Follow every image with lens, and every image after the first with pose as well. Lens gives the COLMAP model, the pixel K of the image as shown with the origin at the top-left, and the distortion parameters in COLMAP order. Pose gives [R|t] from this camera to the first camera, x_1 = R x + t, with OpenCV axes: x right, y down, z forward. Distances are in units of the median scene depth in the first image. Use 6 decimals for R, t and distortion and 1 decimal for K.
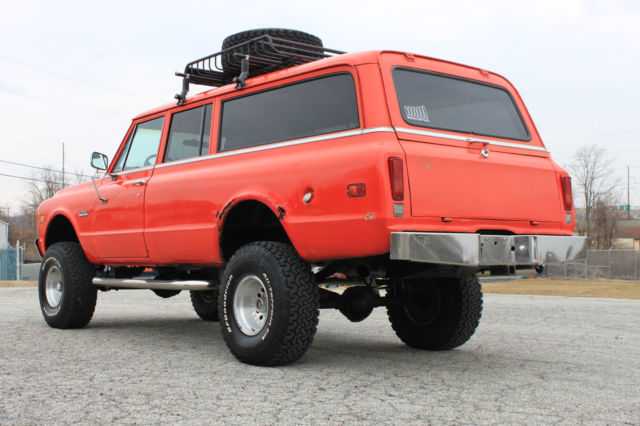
lens RADIAL K [[878.0, 0, 320.0], [0, 878.0, 213.0], [0, 0, 1]] dist [-0.131136, 0.467088]
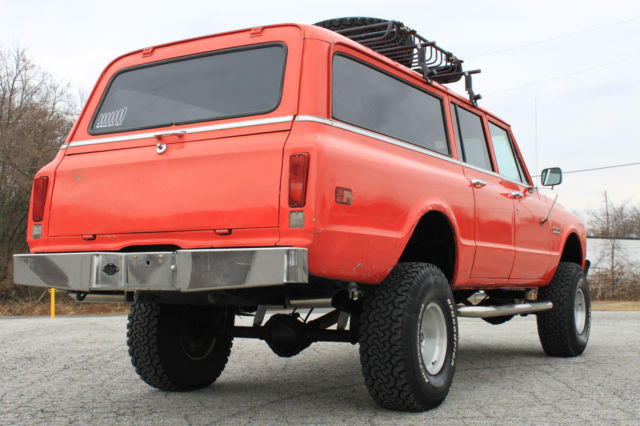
lens RADIAL K [[878.0, 0, 320.0], [0, 878.0, 213.0], [0, 0, 1]] dist [-0.131136, 0.467088]
pose [[0.323944, -0.073469, -0.943219, 0.936388], [0.052740, 0.996832, -0.059532, 0.042632], [0.944605, -0.030461, 0.326793, 0.840561]]
